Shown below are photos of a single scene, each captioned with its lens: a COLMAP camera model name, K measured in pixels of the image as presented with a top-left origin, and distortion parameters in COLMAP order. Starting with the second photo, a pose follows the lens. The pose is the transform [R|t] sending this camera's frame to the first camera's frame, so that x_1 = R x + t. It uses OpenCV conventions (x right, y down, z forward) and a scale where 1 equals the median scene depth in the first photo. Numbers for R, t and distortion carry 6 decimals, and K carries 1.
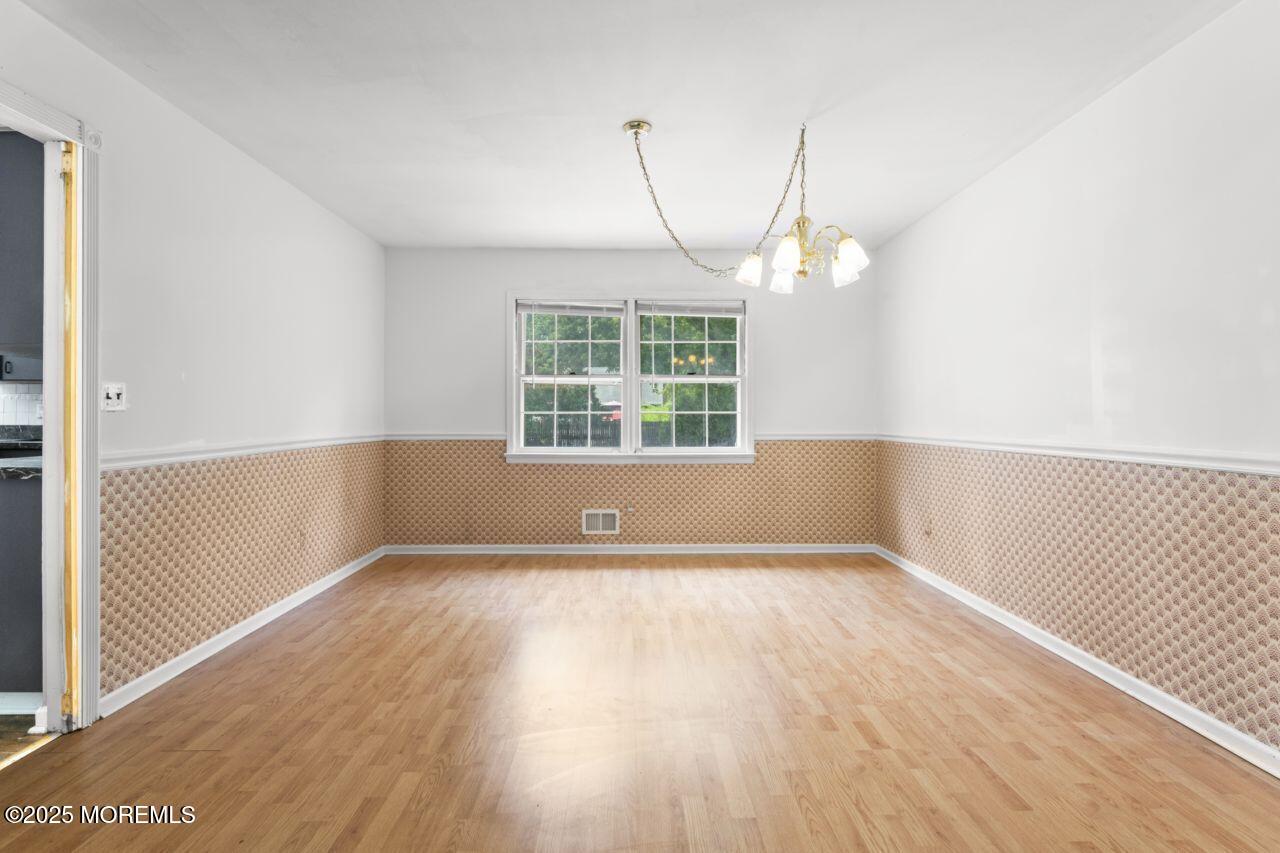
lens RADIAL K [[589.5, 0, 634.0], [0, 589.5, 420.5], [0, 0, 1]] dist [0.003118, 0.002819]
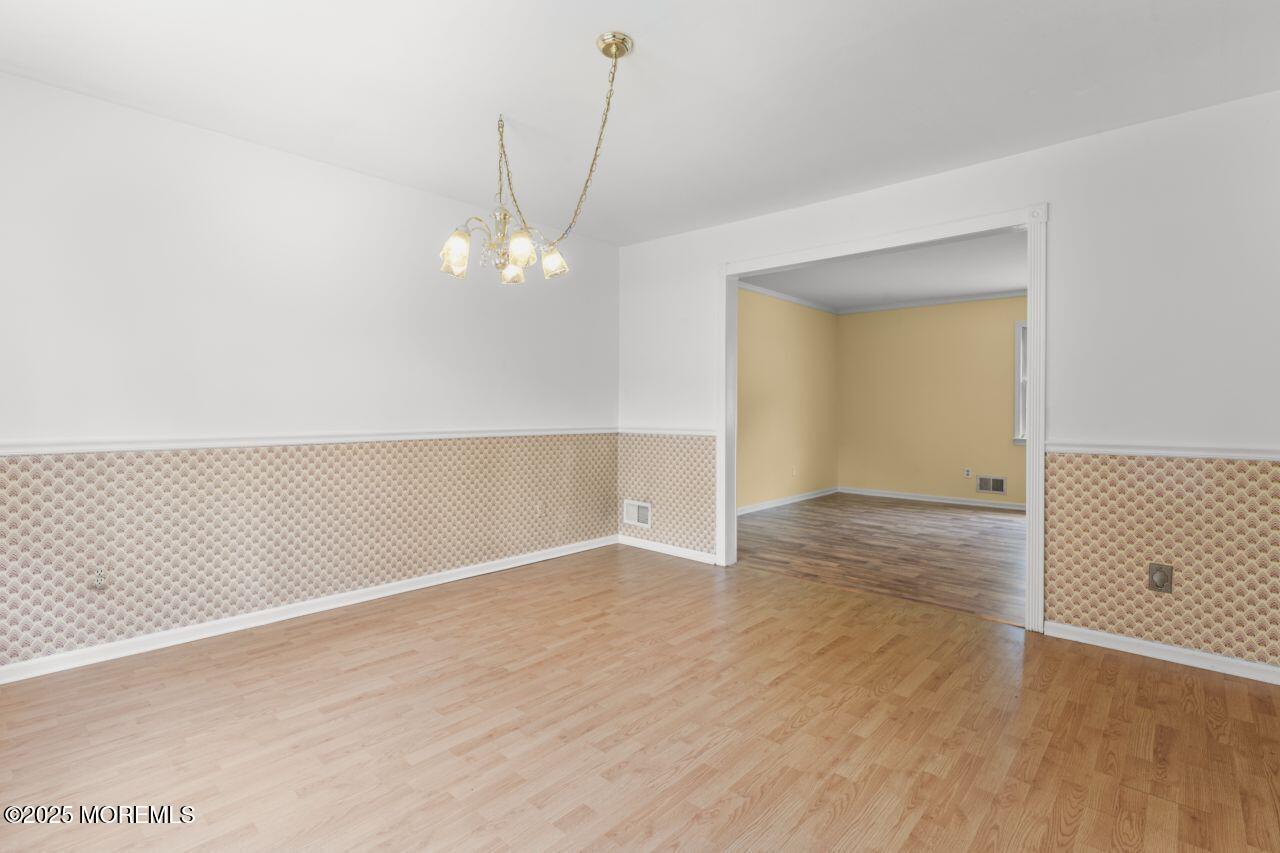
lens RADIAL K [[589.5, 0, 631.9], [0, 589.5, 421.1], [0, 0, 1]] dist [0.003118, 0.002819]
pose [[-0.717566, -0.015534, 0.696317, -0.644369], [0.000895, 0.999730, 0.023226, -0.016205], [-0.696490, 0.017290, -0.717359, 1.774442]]
